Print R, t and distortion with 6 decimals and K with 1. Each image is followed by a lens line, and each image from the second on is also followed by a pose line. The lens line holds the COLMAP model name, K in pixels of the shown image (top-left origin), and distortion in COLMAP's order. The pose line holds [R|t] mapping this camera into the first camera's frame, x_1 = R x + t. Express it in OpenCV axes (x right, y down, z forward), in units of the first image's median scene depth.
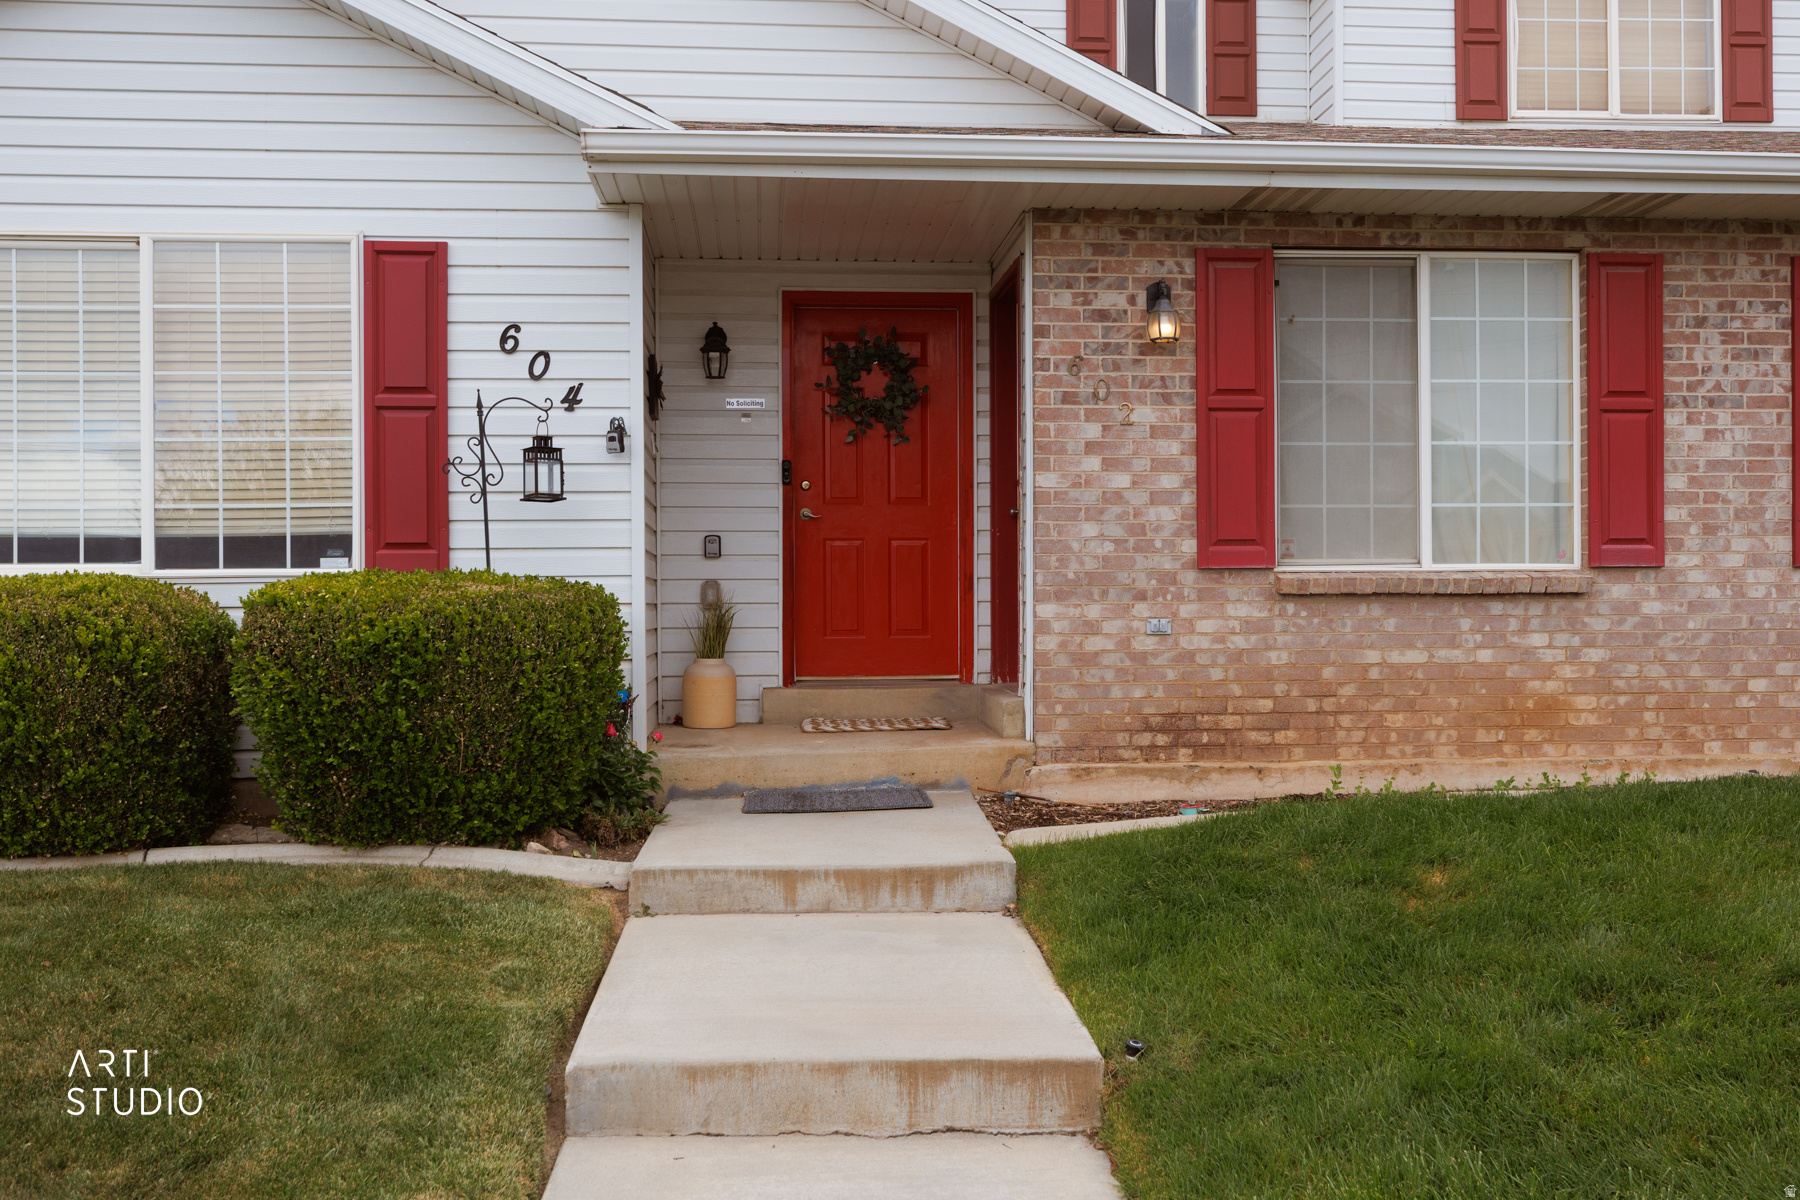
lens RADIAL K [[1757.7, 0, 900.0], [0, 1757.7, 600.0], [0, 0, 1]] dist [0.009400, -0.001894]
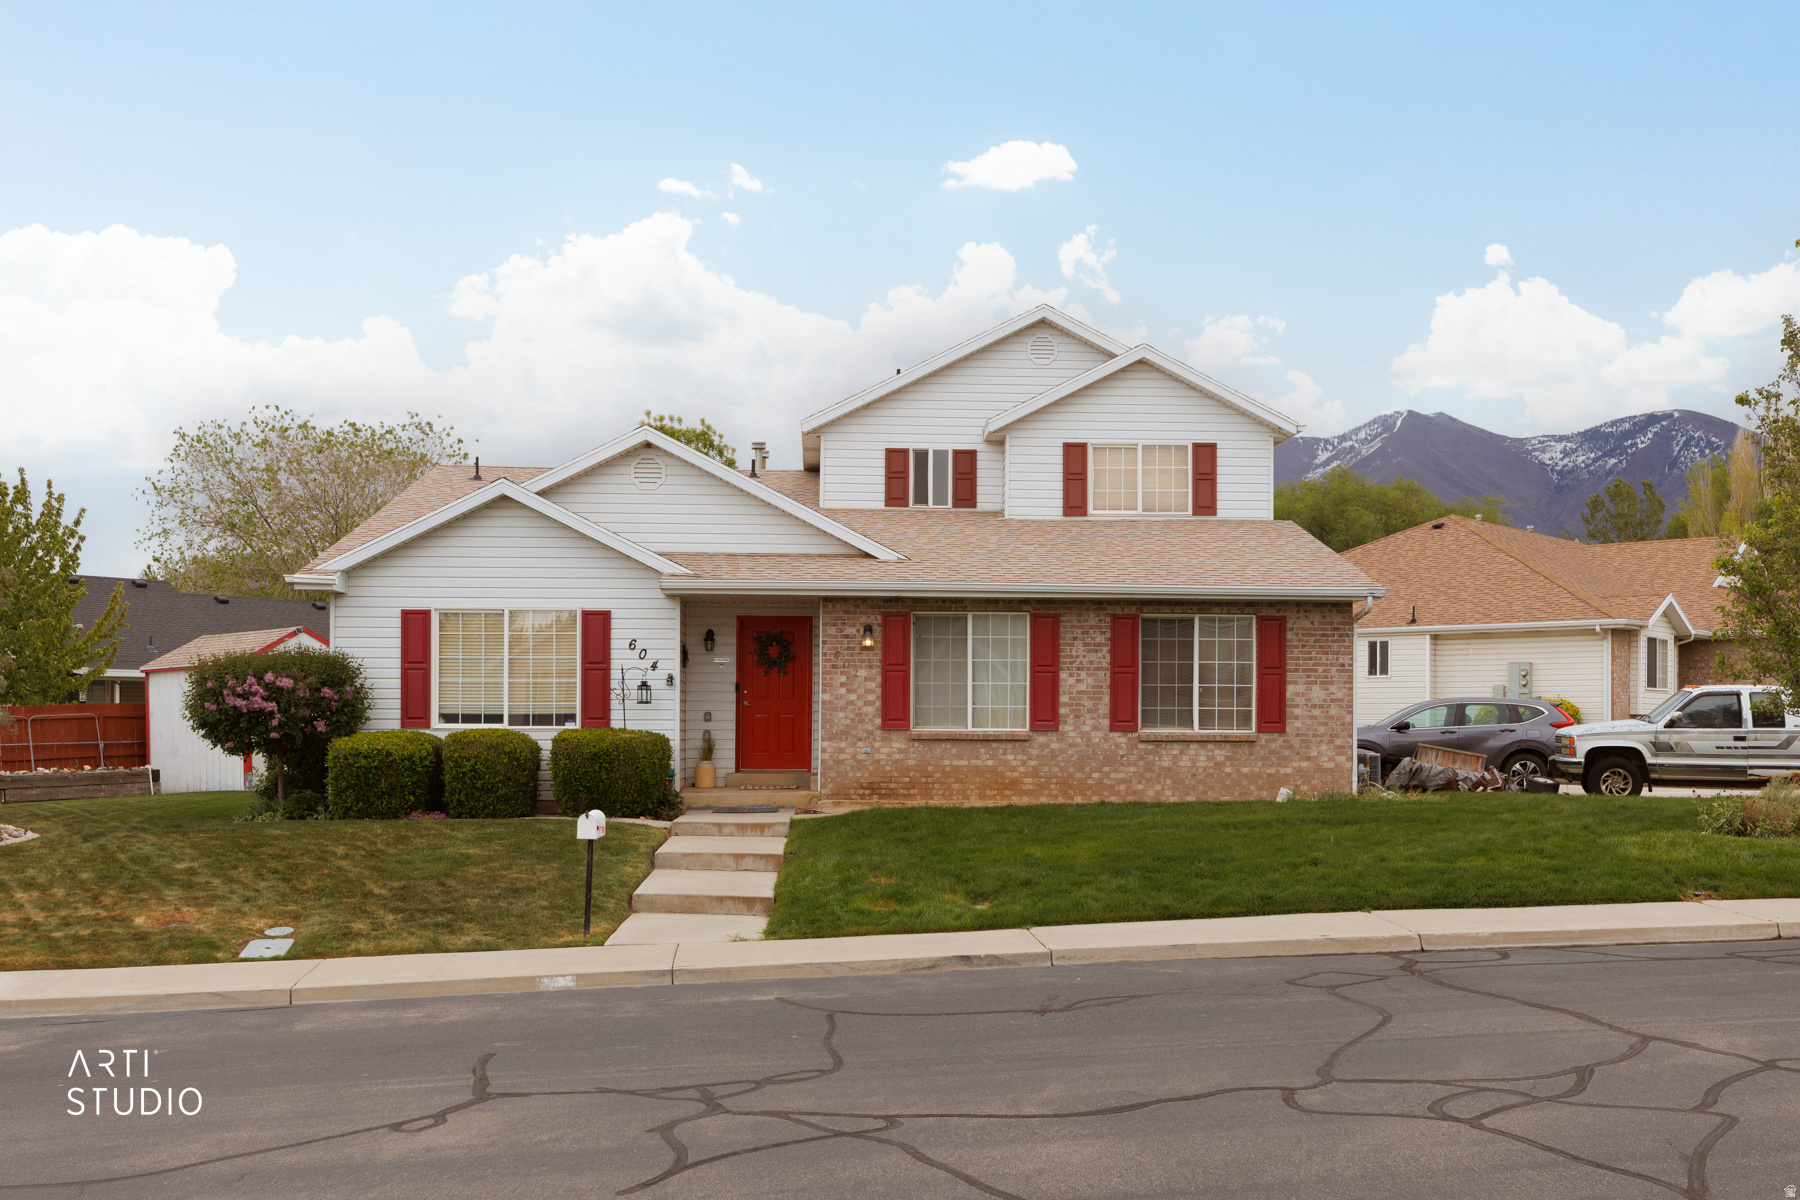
lens RADIAL K [[1818.8, 0, 874.4], [0, 1818.8, 725.9], [0, 0, 1]] dist [0.012171, -0.000215]
pose [[0.998591, 0.011418, -0.051814, 0.302869], [-0.011252, 0.999931, 0.003490, -0.032766], [0.051851, -0.002902, 0.998651, -1.805902]]
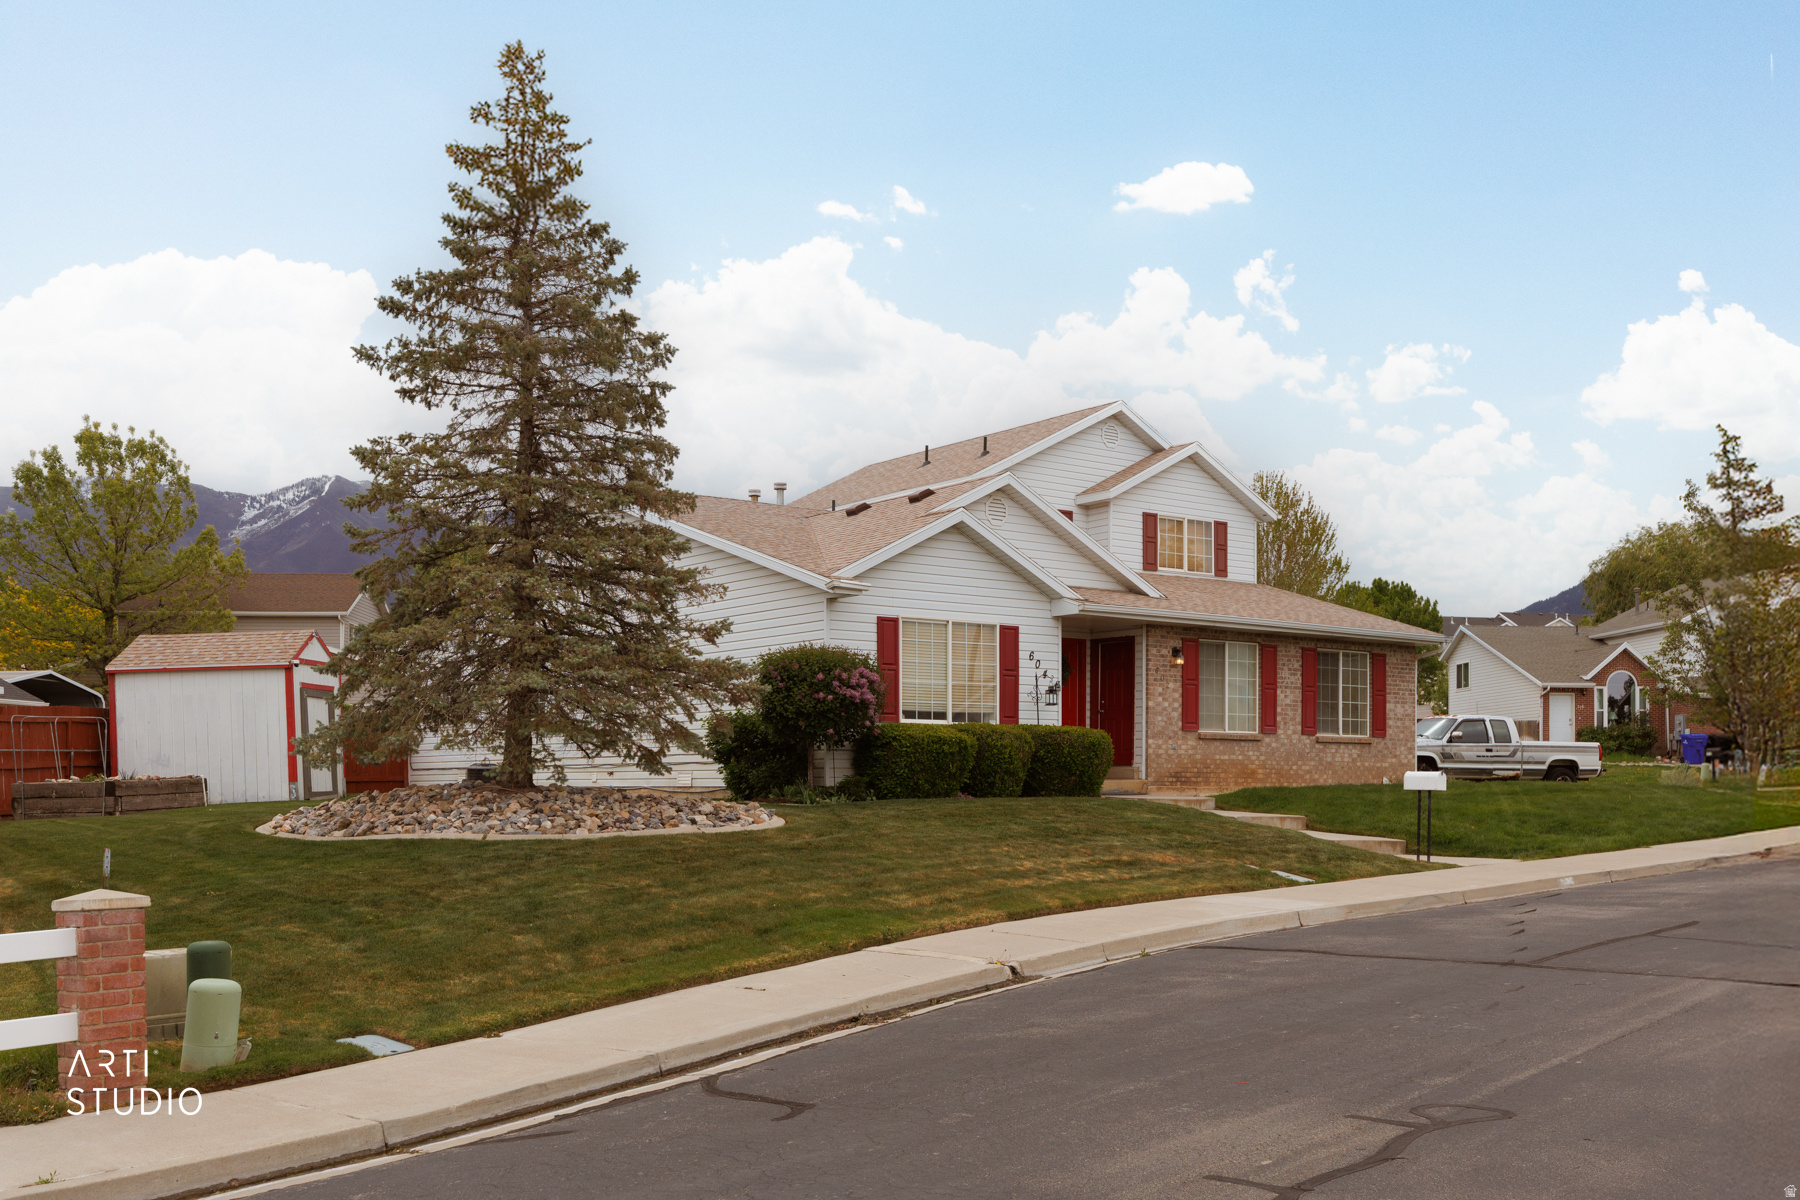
lens RADIAL K [[1775.9, 0, 899.7], [0, 1775.9, 785.4], [0, 0, 1]] dist [0.010249, -0.001298]
pose [[0.850163, 0.009280, 0.526438, -2.129633], [-0.008882, 0.999955, -0.003284, 0.106203], [-0.526444, -0.001884, 0.850207, -1.669719]]
